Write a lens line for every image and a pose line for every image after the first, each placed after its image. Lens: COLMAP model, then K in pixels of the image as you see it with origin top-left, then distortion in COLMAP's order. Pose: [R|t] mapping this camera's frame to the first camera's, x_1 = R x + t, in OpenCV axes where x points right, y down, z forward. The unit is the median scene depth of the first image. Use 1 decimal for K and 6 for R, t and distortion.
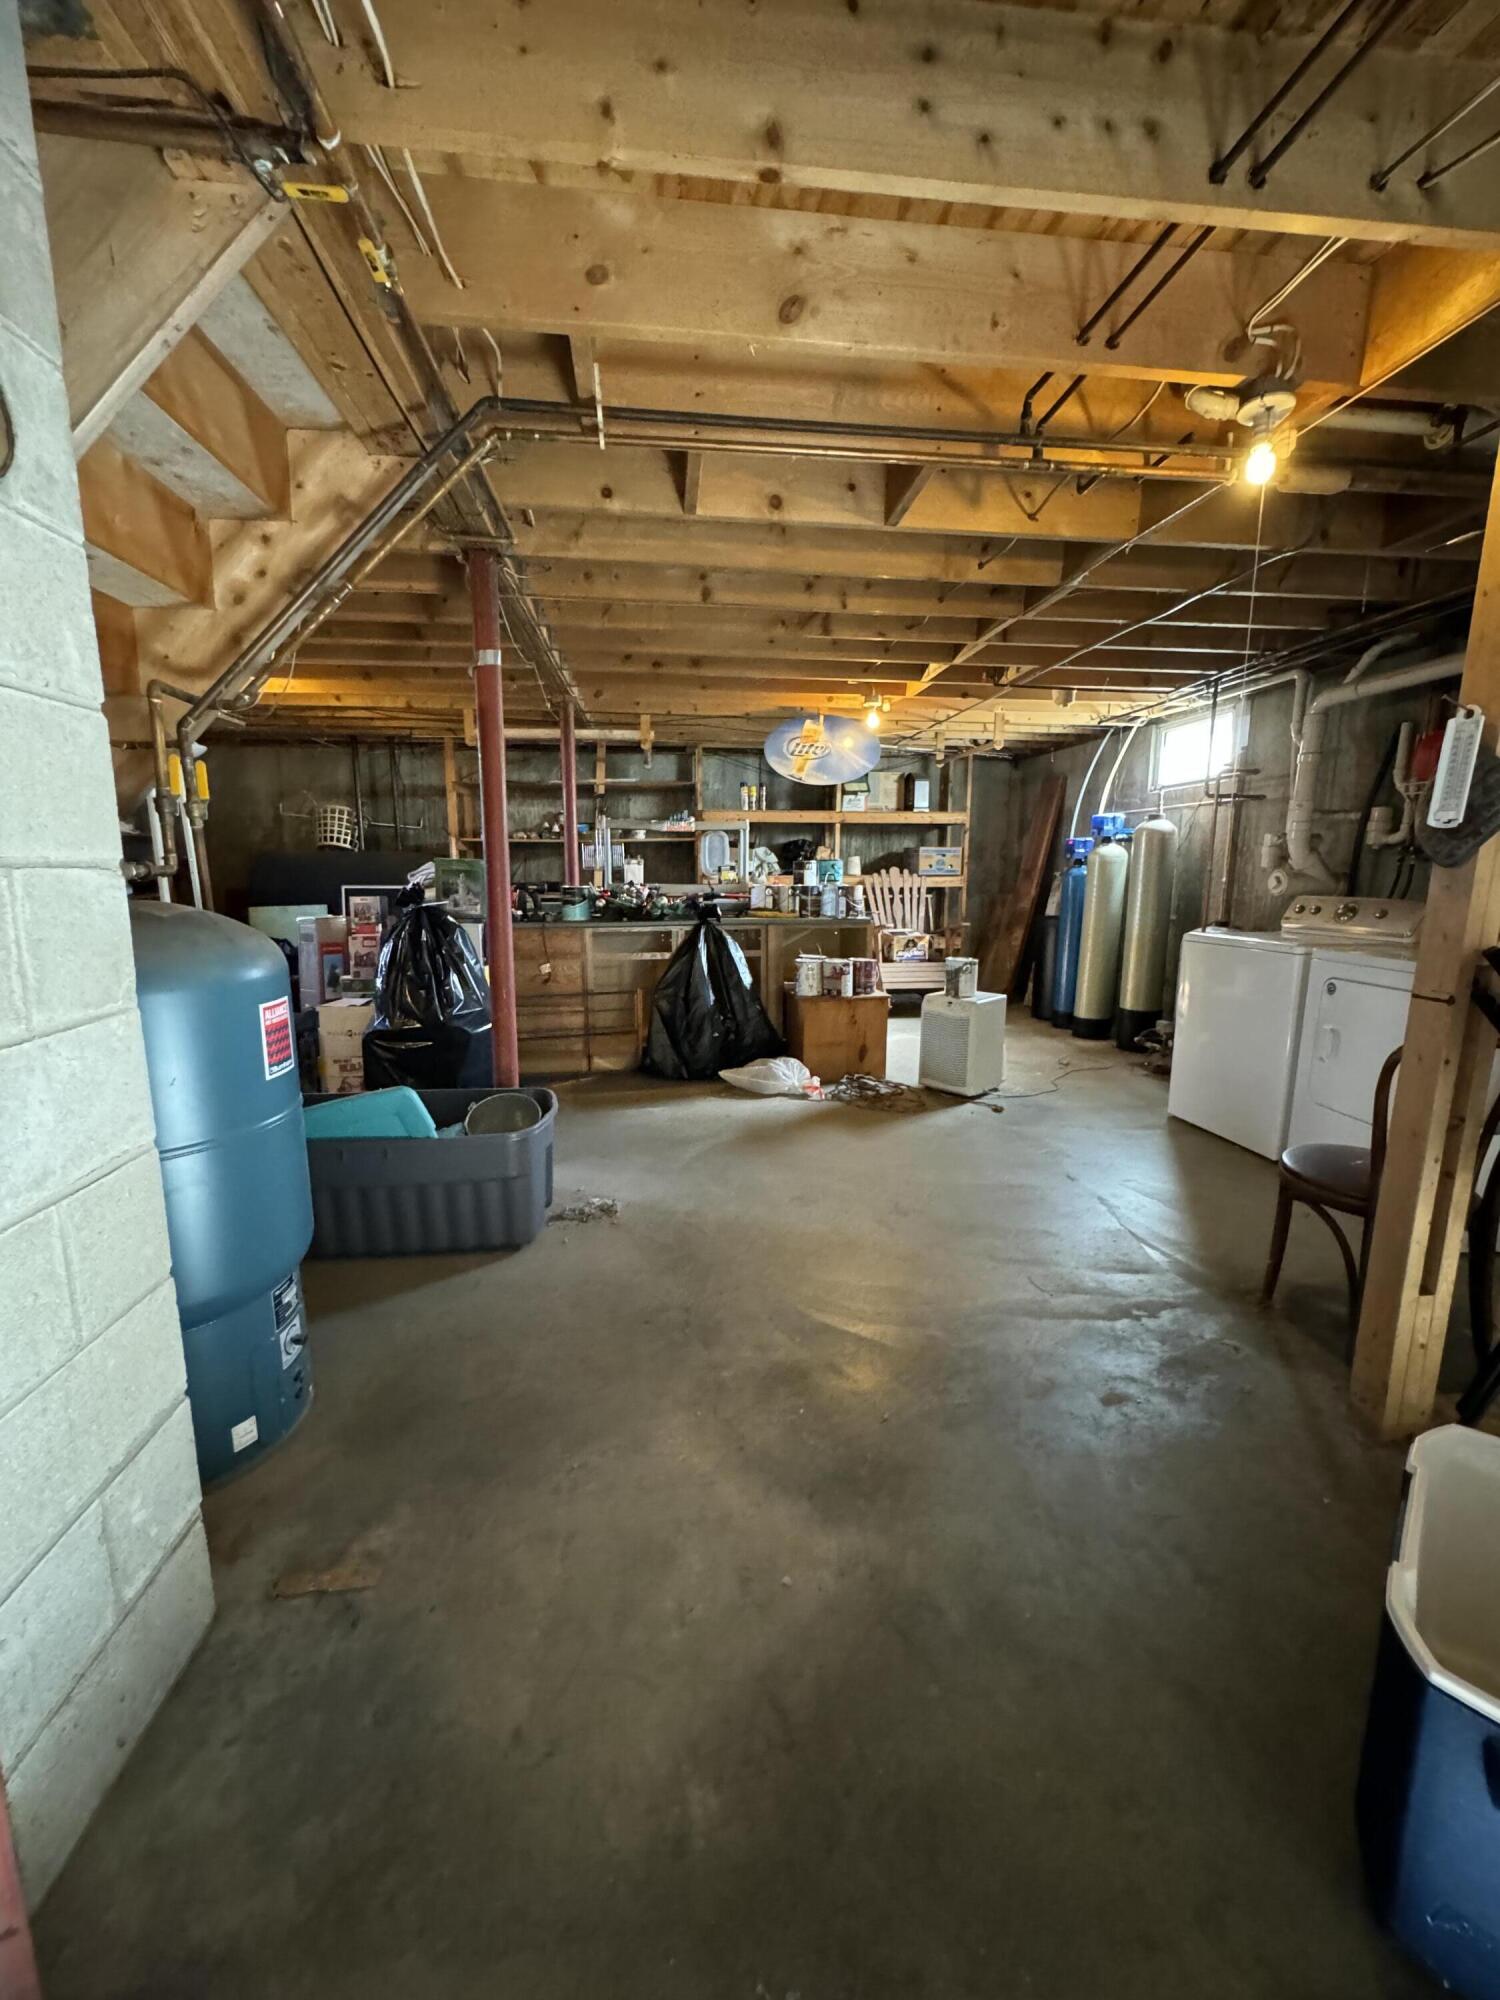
lens RADIAL K [[796.5, 0, 757.3], [0, 796.5, 998.9], [0, 0, 1]] dist [-0.002663, 0.000975]
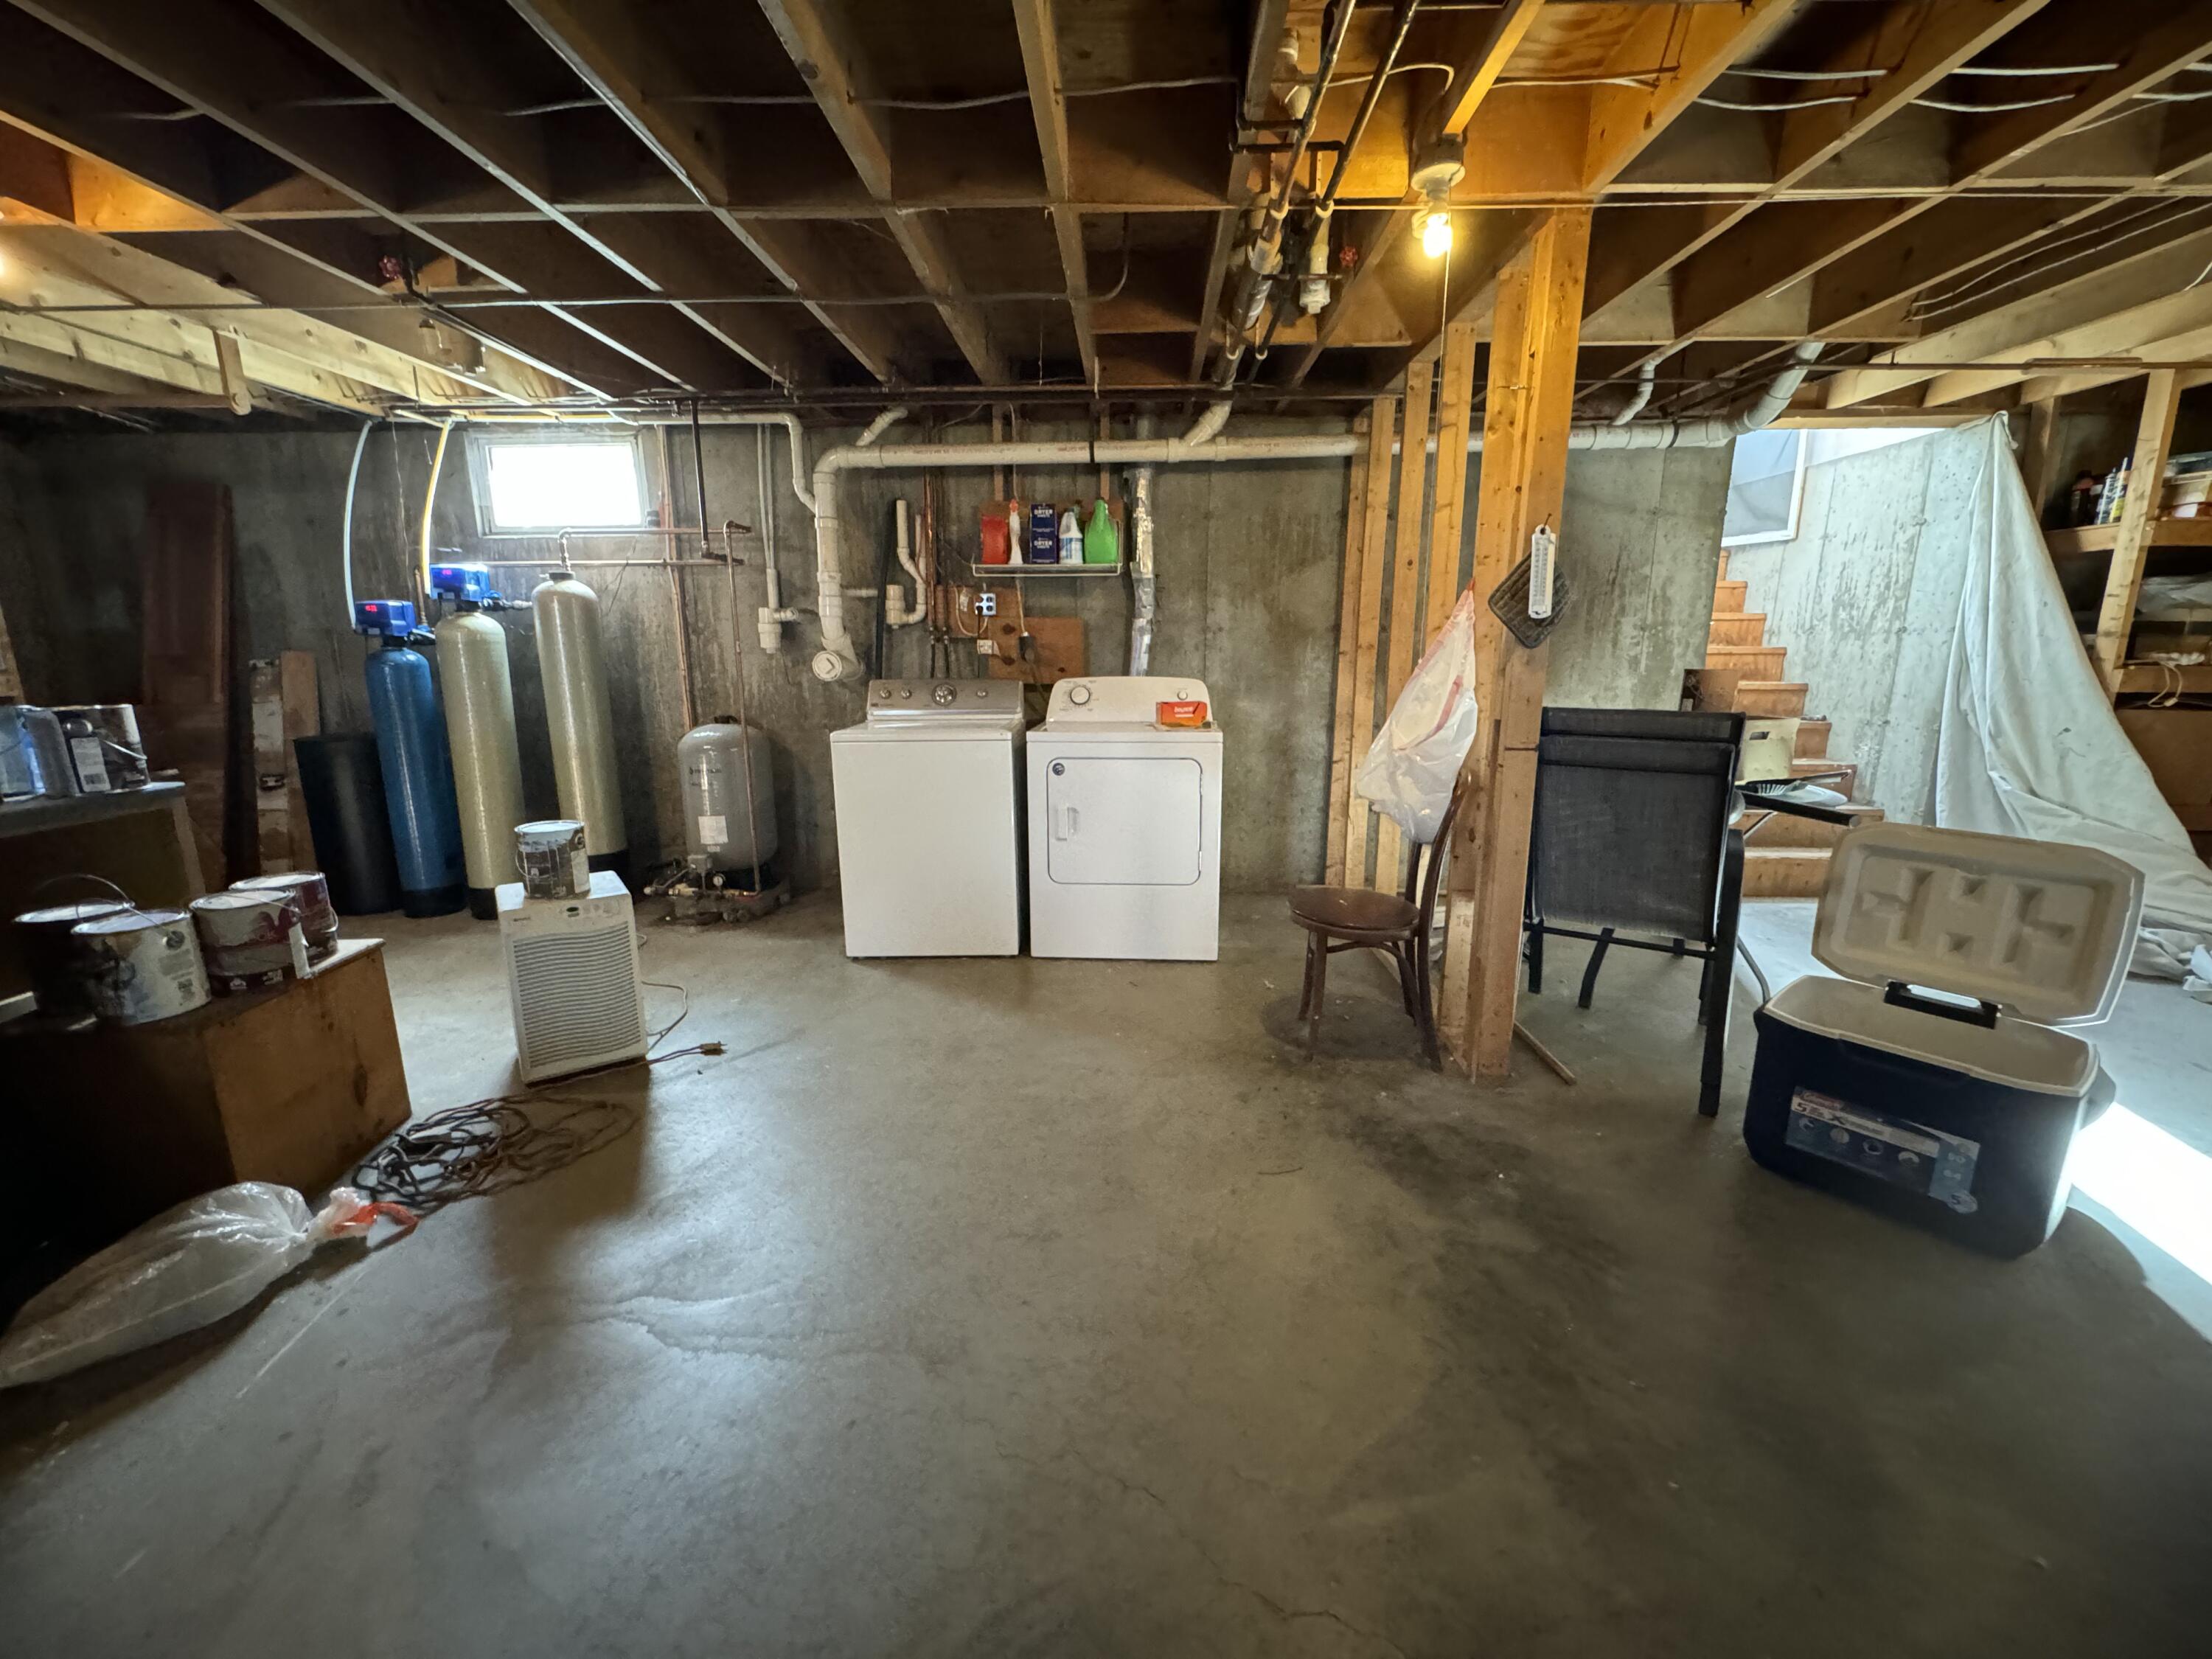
lens RADIAL K [[880.9, 0, 1108.7], [0, 880.9, 829.8], [0, 0, 1]] dist [-0.002663, 0.000975]
pose [[0.151766, -0.206971, 0.966504, -0.258732], [0.165847, 0.969300, 0.181528, -0.093110], [-0.974403, 0.132742, 0.181432, 0.531485]]
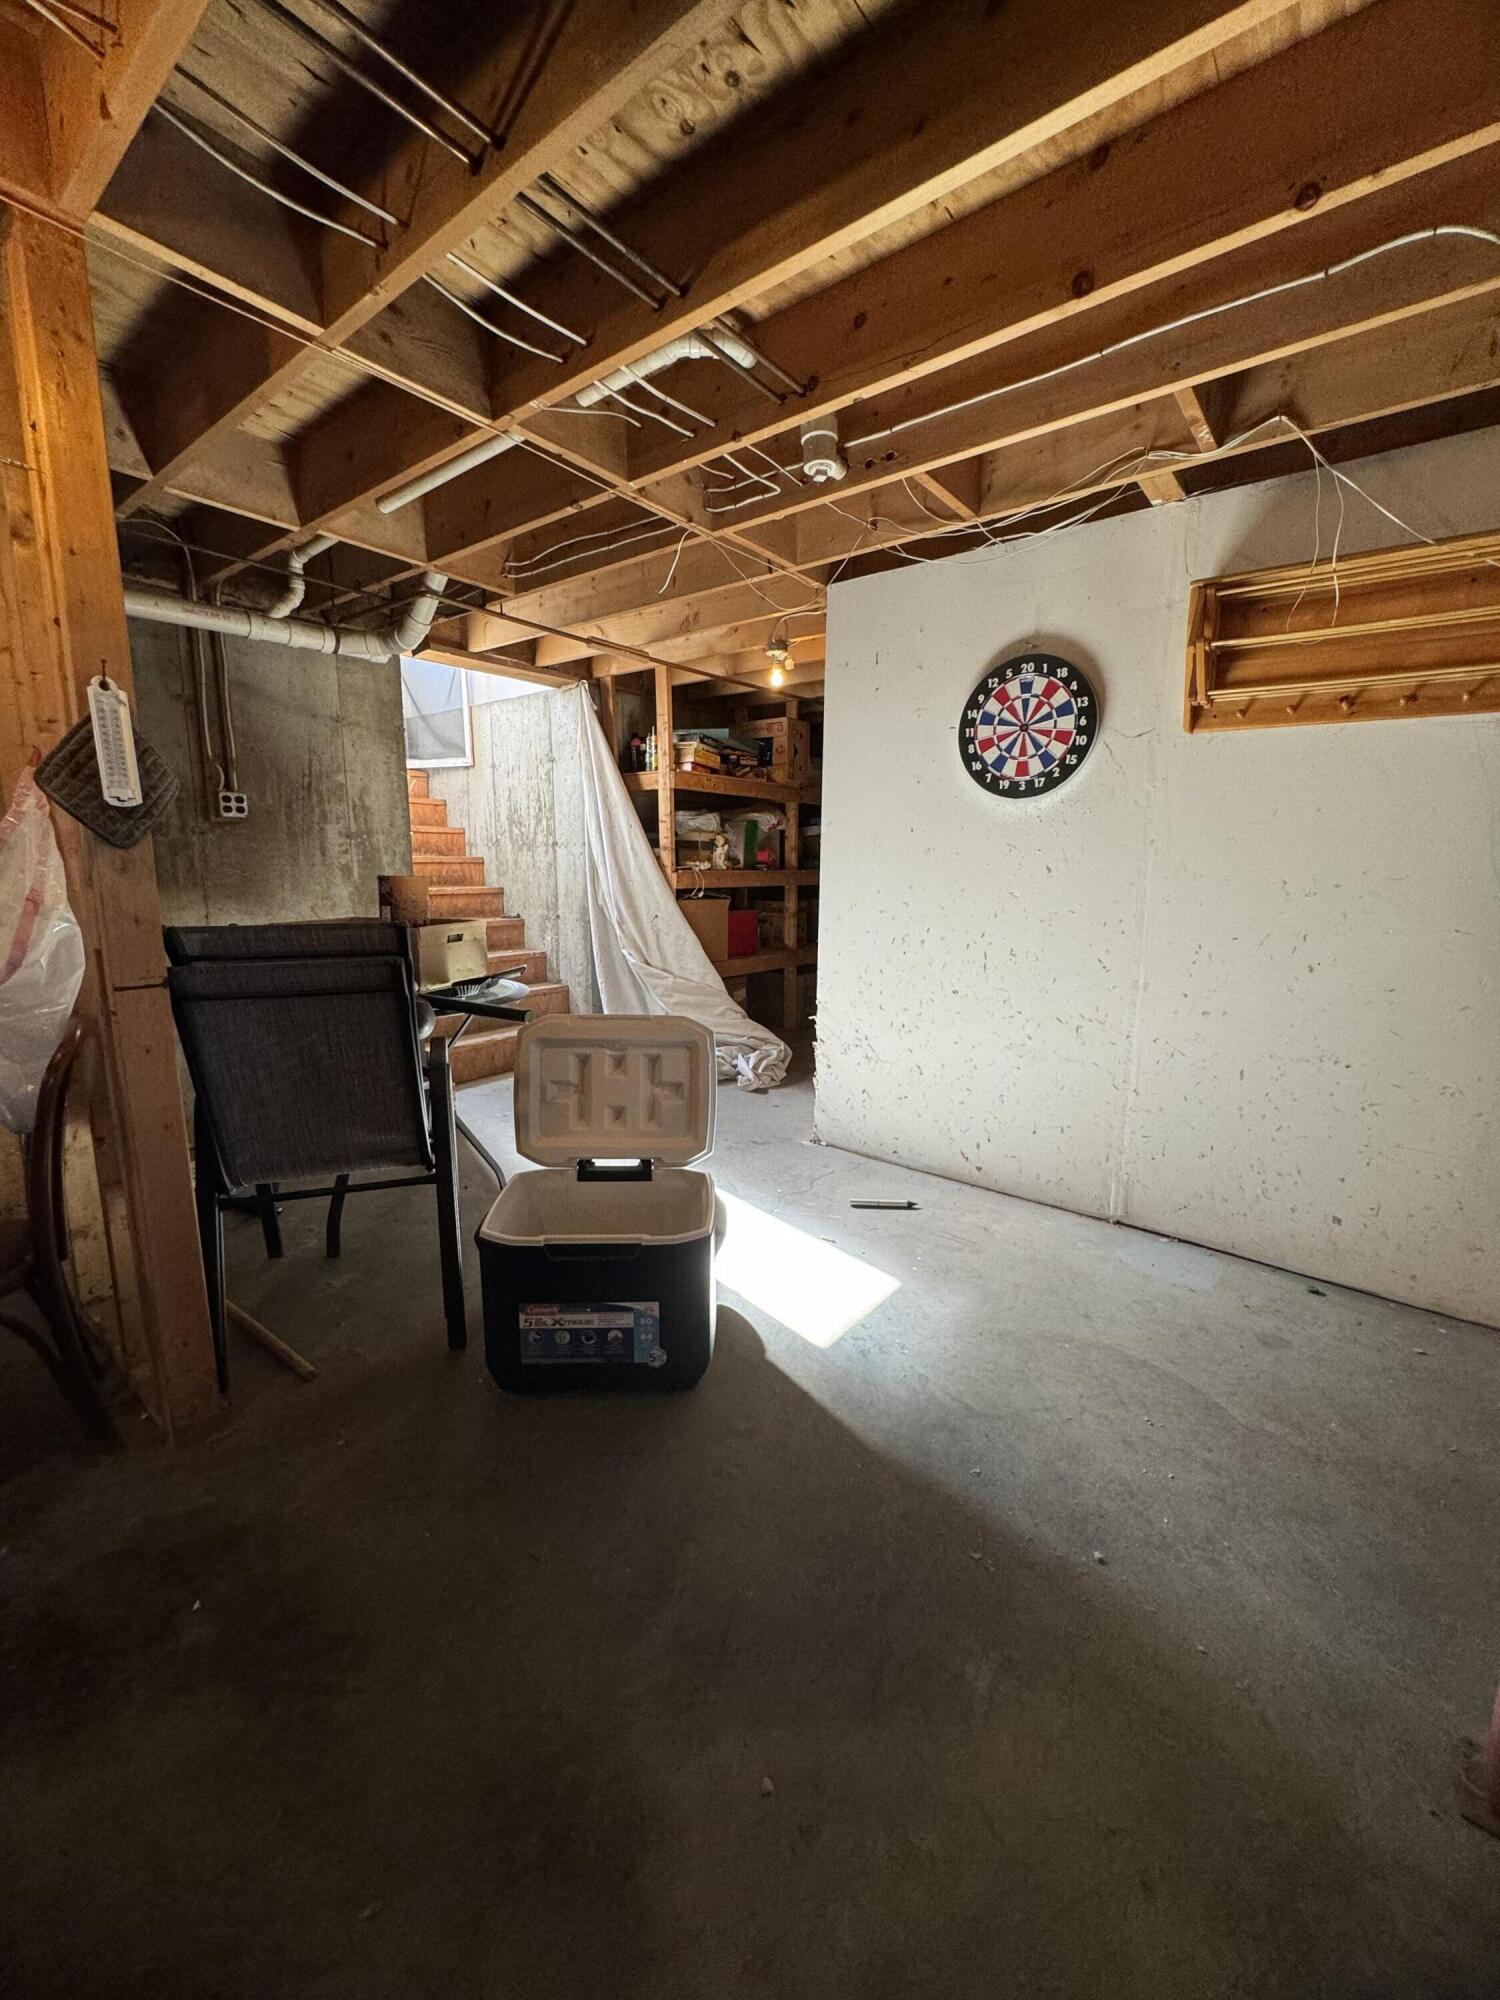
lens RADIAL K [[796.5, 0, 744.9], [0, 796.5, 996.2], [0, 0, 1]] dist [-0.002663, 0.000975]
pose [[-0.703688, -0.127525, 0.698971, -0.128342], [0.110063, 0.952321, 0.284554, -0.068857], [-0.701932, 0.277168, -0.656101, 0.423690]]
